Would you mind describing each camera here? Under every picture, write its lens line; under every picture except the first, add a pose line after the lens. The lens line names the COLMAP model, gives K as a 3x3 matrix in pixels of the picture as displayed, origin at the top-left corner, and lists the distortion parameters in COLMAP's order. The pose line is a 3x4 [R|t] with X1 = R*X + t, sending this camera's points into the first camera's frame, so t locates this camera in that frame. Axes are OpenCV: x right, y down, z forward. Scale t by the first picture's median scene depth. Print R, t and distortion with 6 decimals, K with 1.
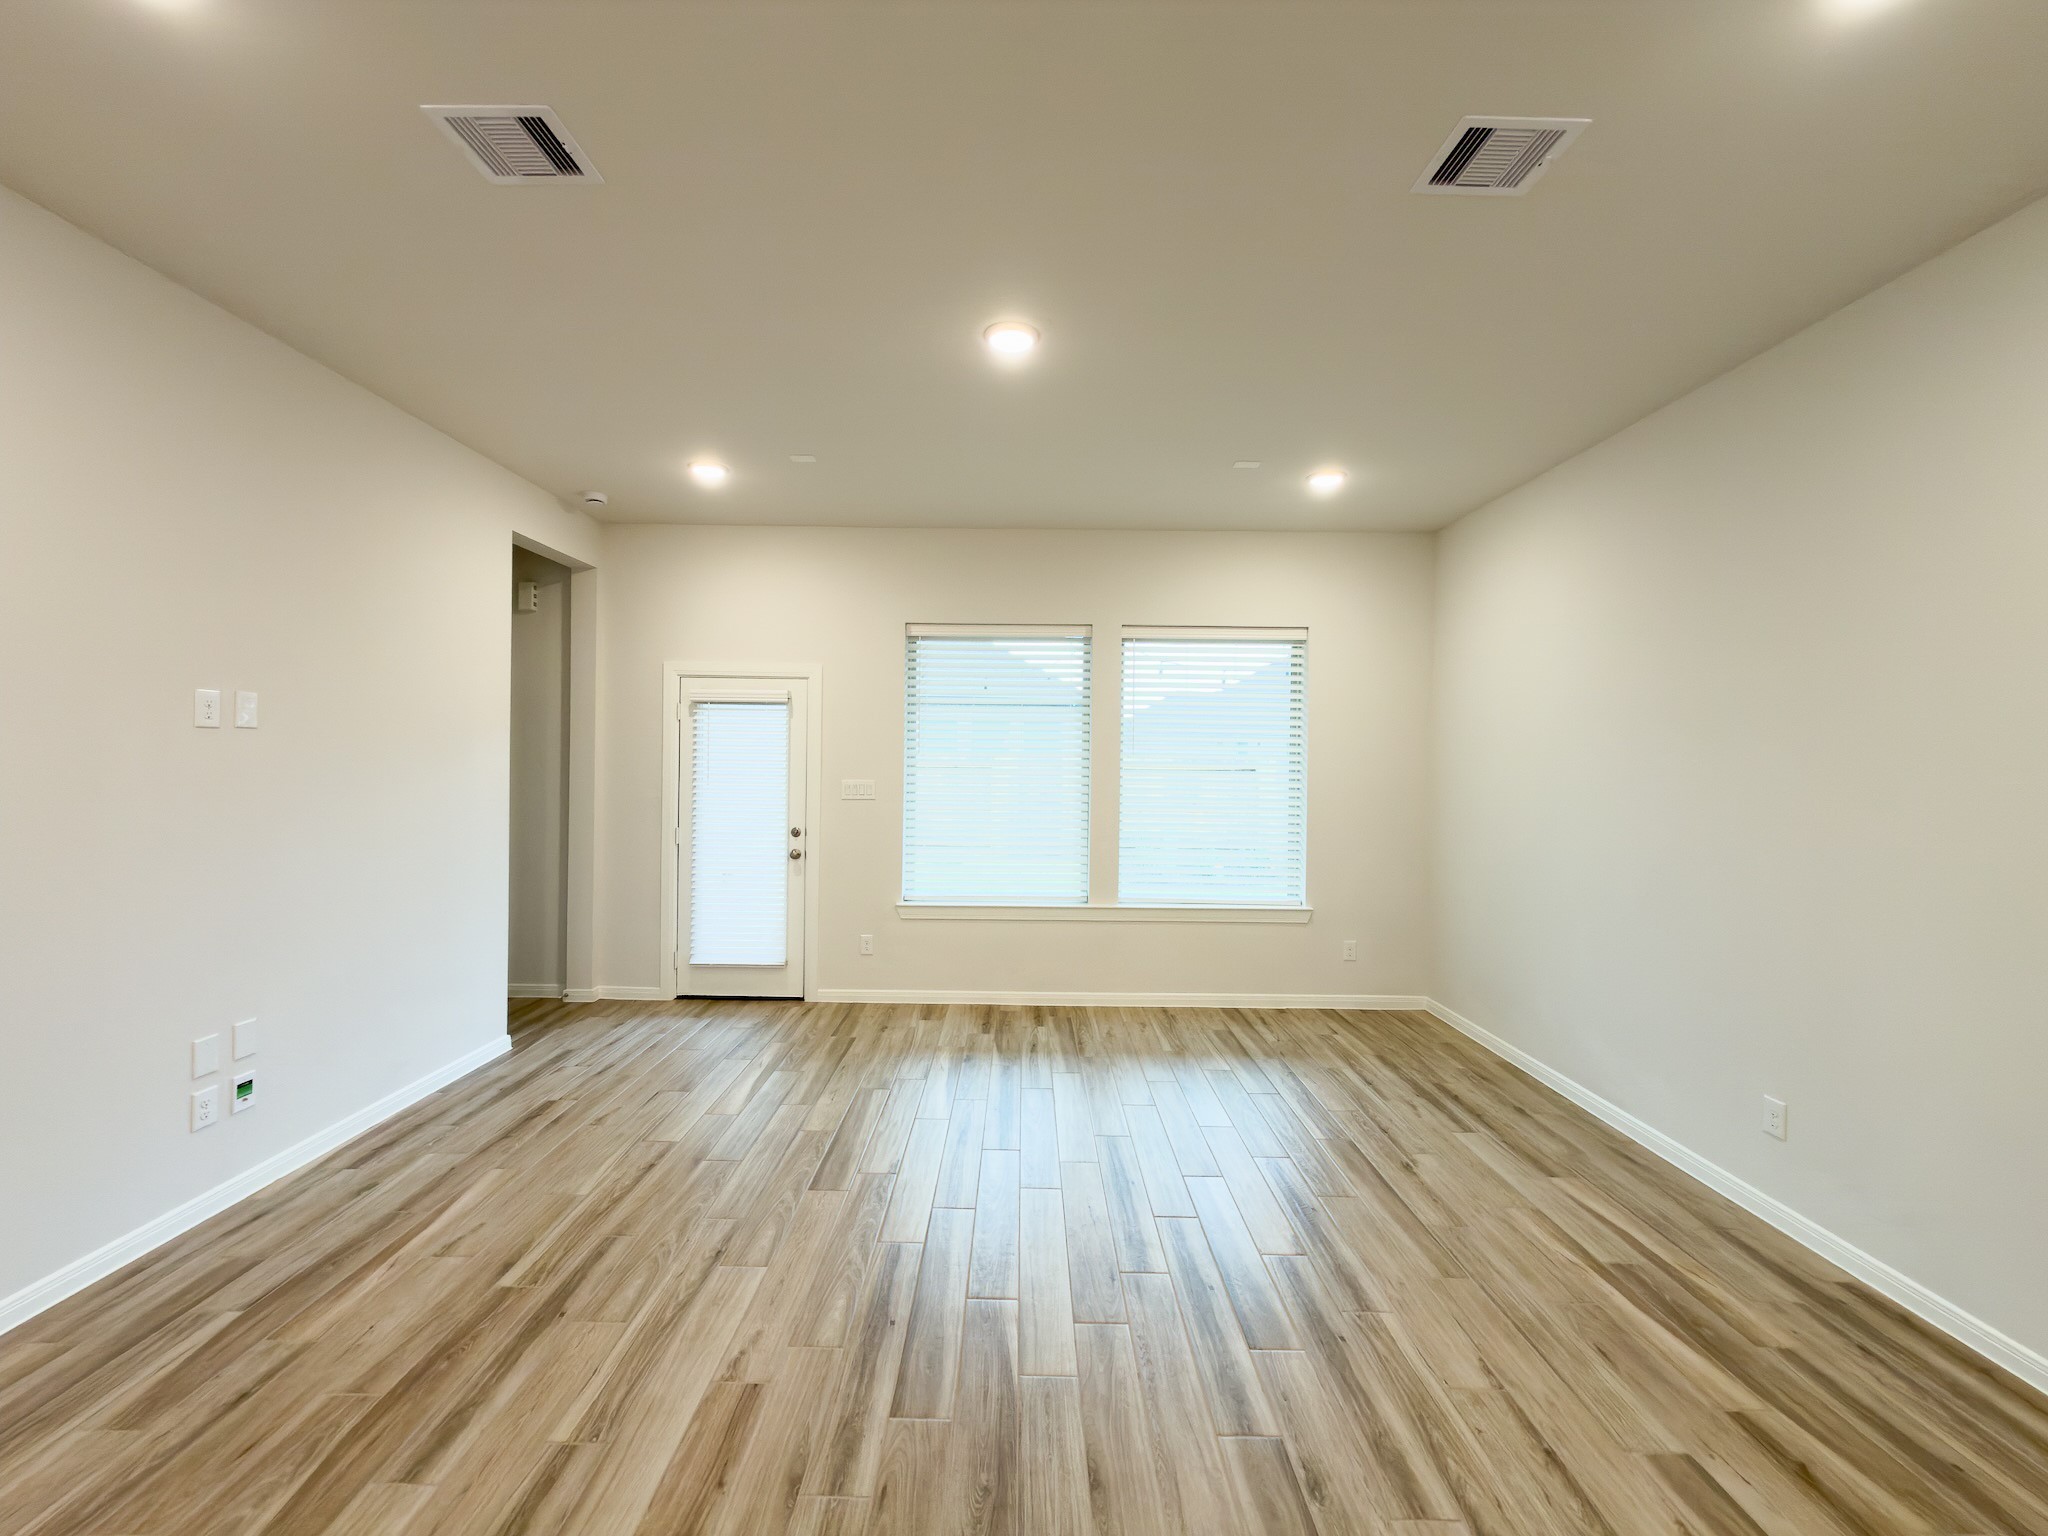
lens RADIAL K [[821.8, 0, 1024.0], [0, 821.8, 768.0], [0, 0, 1]] dist [-0.003015, -0.000282]
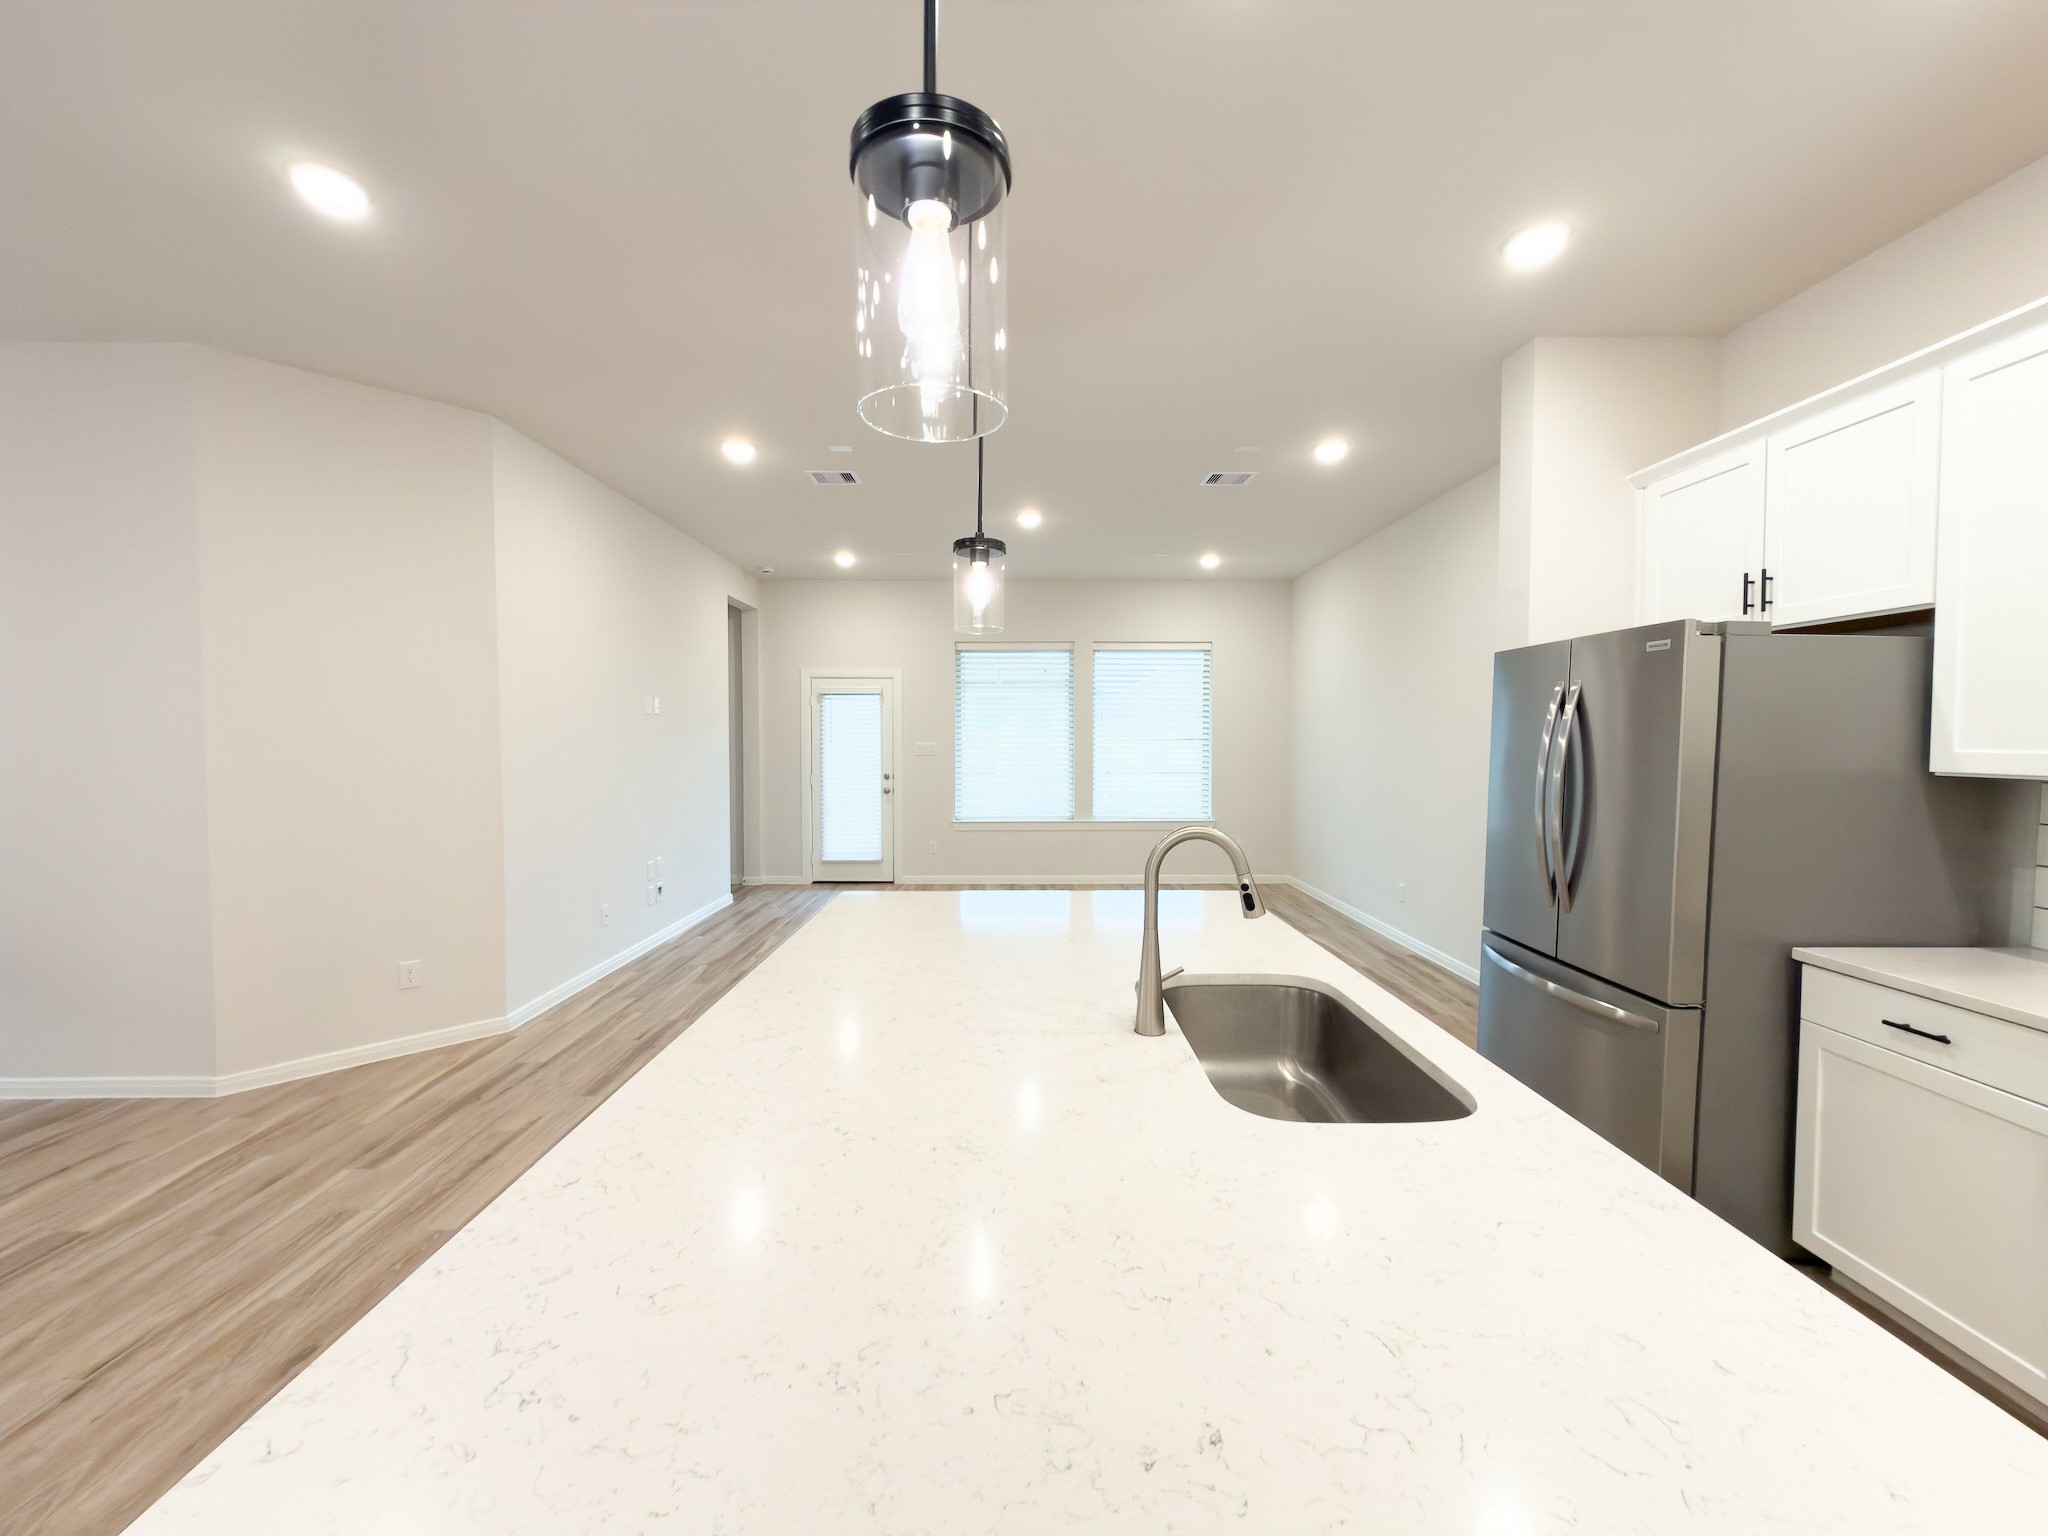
lens RADIAL K [[821.8, 0, 1024.0], [0, 821.8, 768.0], [0, 0, 1]] dist [-0.003015, -0.000282]
pose [[0.999865, -0.012172, 0.011054, -0.033433], [0.011870, 0.999566, 0.026944, 0.022775], [-0.011377, -0.026809, 0.999576, -0.577298]]
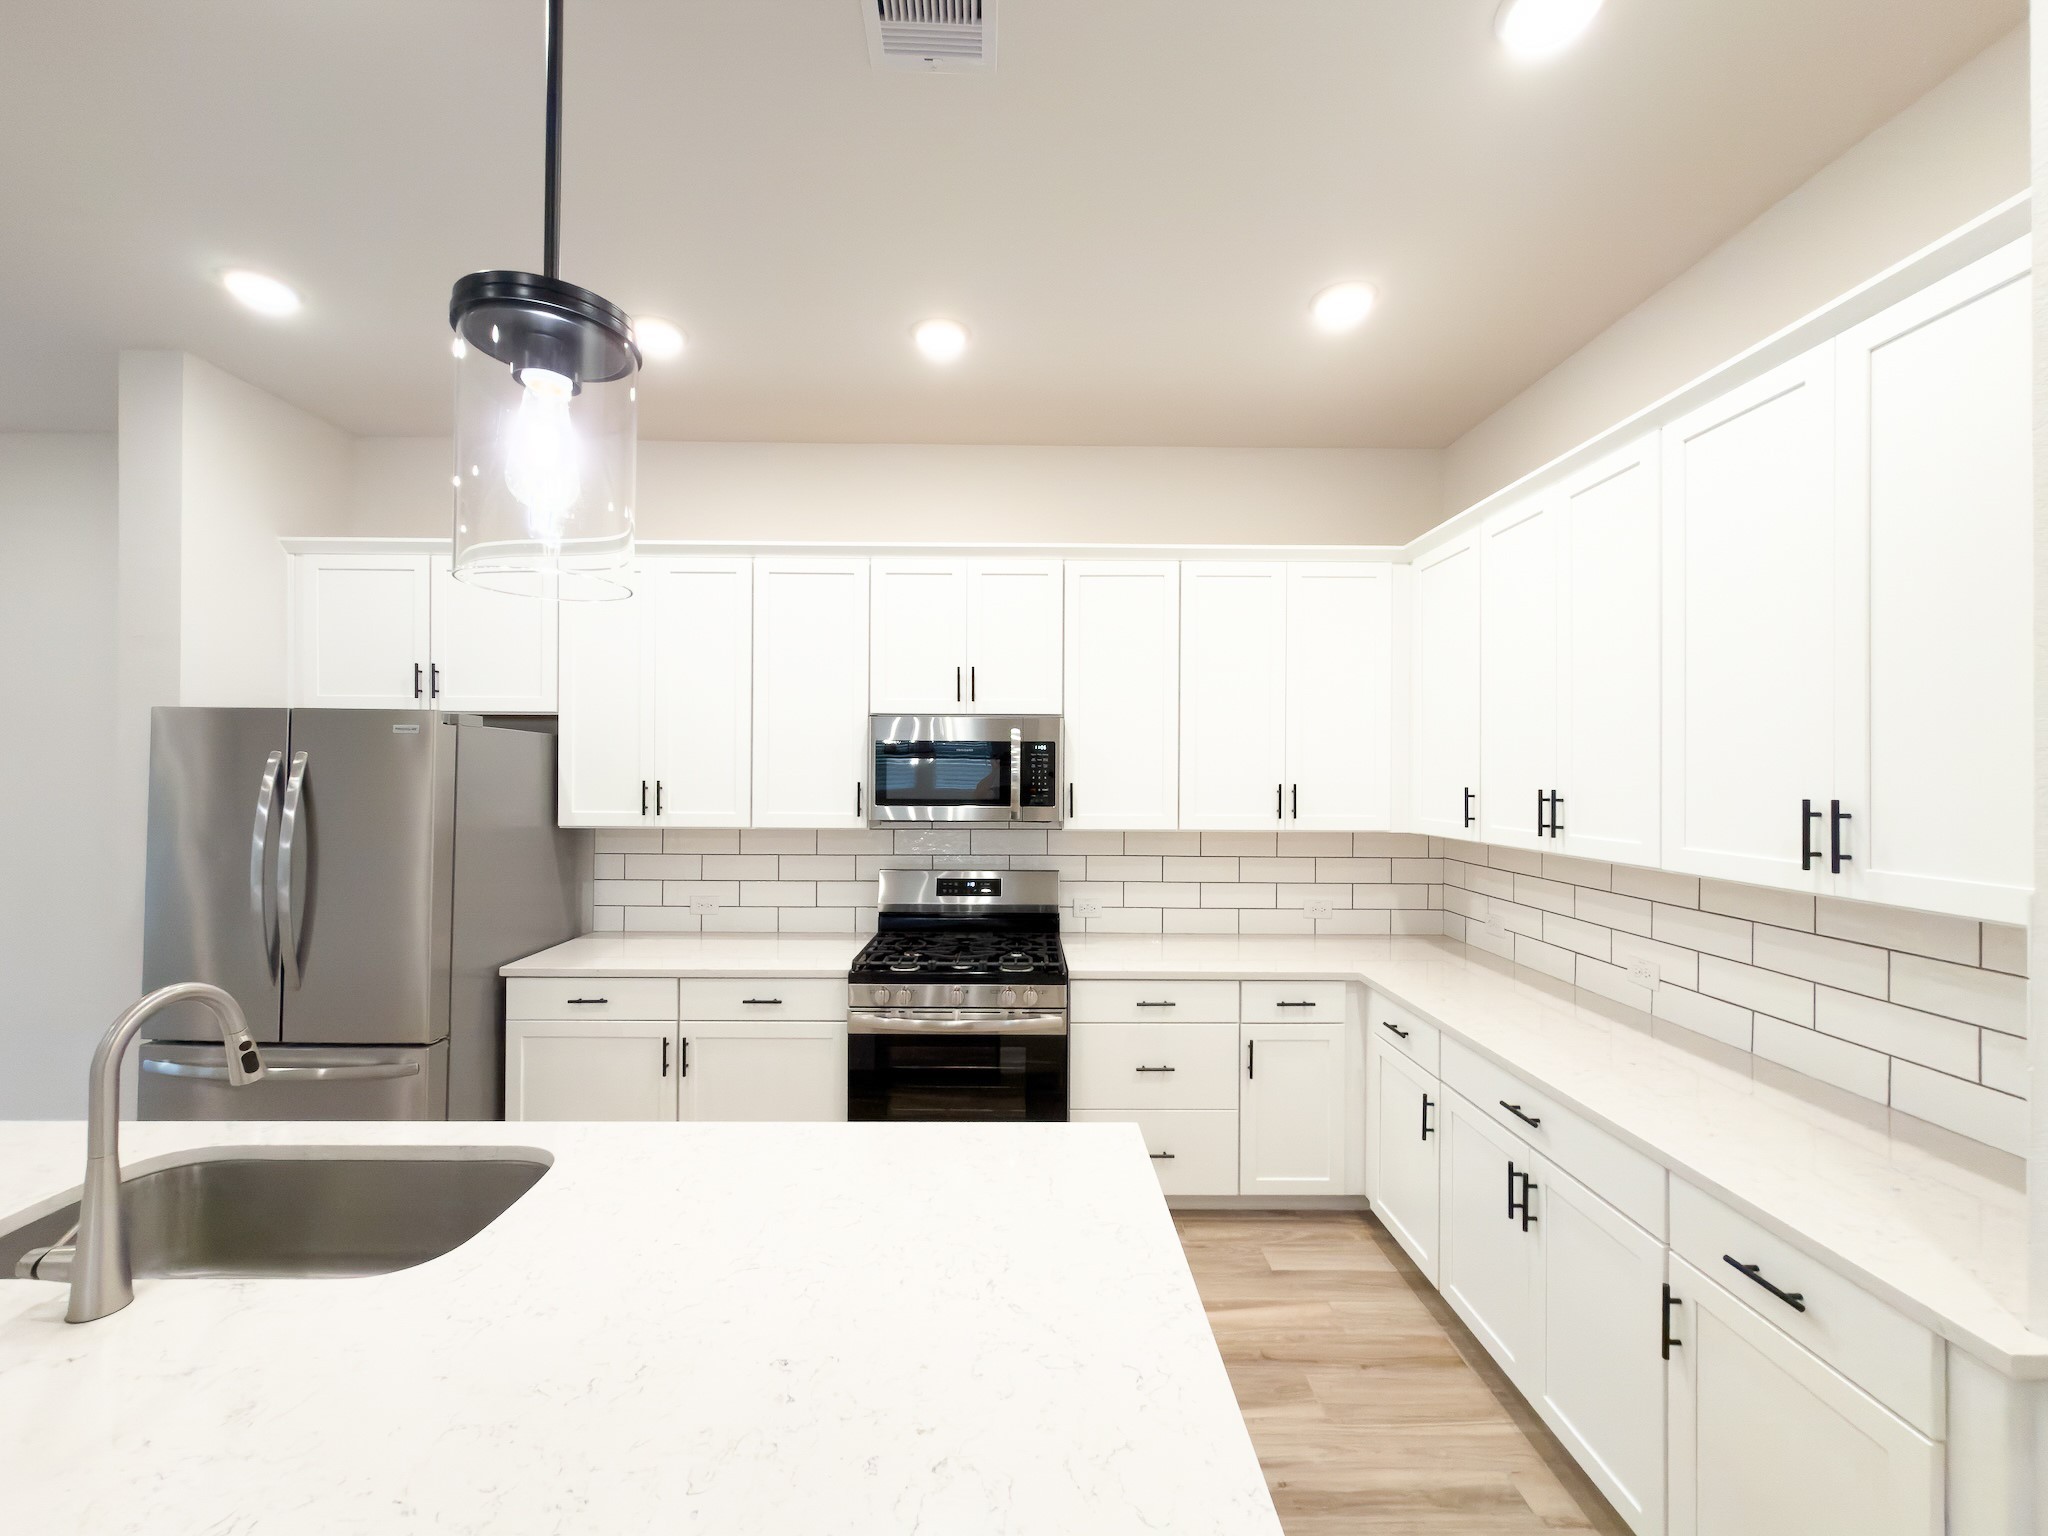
lens RADIAL K [[821.8, 0, 1024.0], [0, 821.8, 768.0], [0, 0, 1]] dist [-0.003015, -0.000282]
pose [[-0.015870, -0.013030, 0.999789, -0.195025], [0.001560, 0.999914, 0.013056, -0.010647], [-0.999873, 0.001767, -0.015848, -0.504548]]
